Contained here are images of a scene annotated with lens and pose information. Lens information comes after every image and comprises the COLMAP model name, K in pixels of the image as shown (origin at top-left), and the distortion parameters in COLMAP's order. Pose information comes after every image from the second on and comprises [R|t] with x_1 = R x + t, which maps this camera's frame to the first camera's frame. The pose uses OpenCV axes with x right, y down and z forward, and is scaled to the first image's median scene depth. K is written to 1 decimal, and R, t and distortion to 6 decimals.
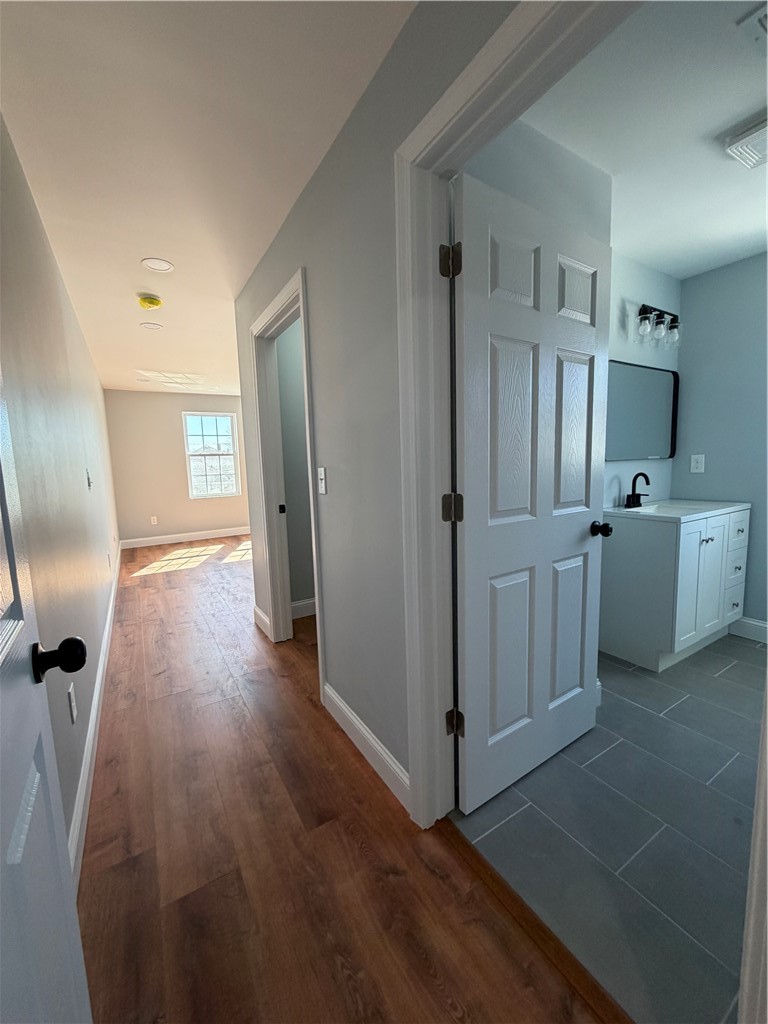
lens RADIAL K [[406.1, 0, 383.4], [0, 406.1, 509.2], [0, 0, 1]] dist [0.000883, 0.000487]
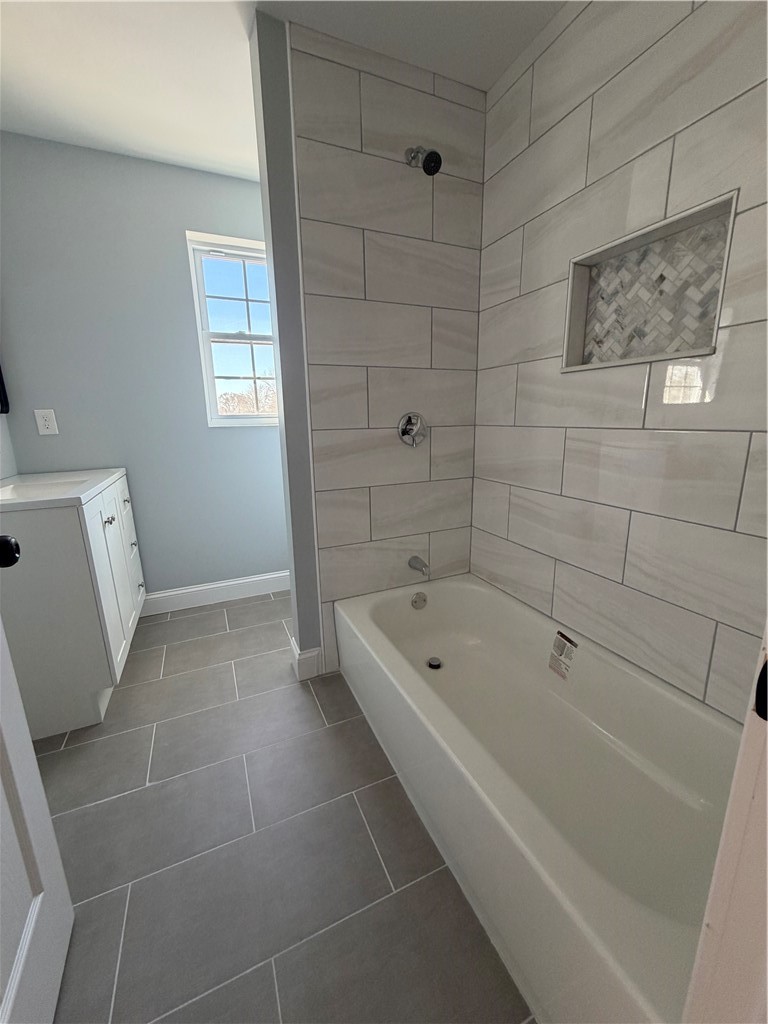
lens RADIAL K [[406.1, 0, 382.6], [0, 406.1, 509.3], [0, 0, 1]] dist [0.000883, 0.000487]
pose [[0.128137, -0.191976, 0.972998, 0.116262], [0.127384, 0.976145, 0.175822, -0.011005], [-0.983542, 0.101415, 0.149535, 0.340576]]
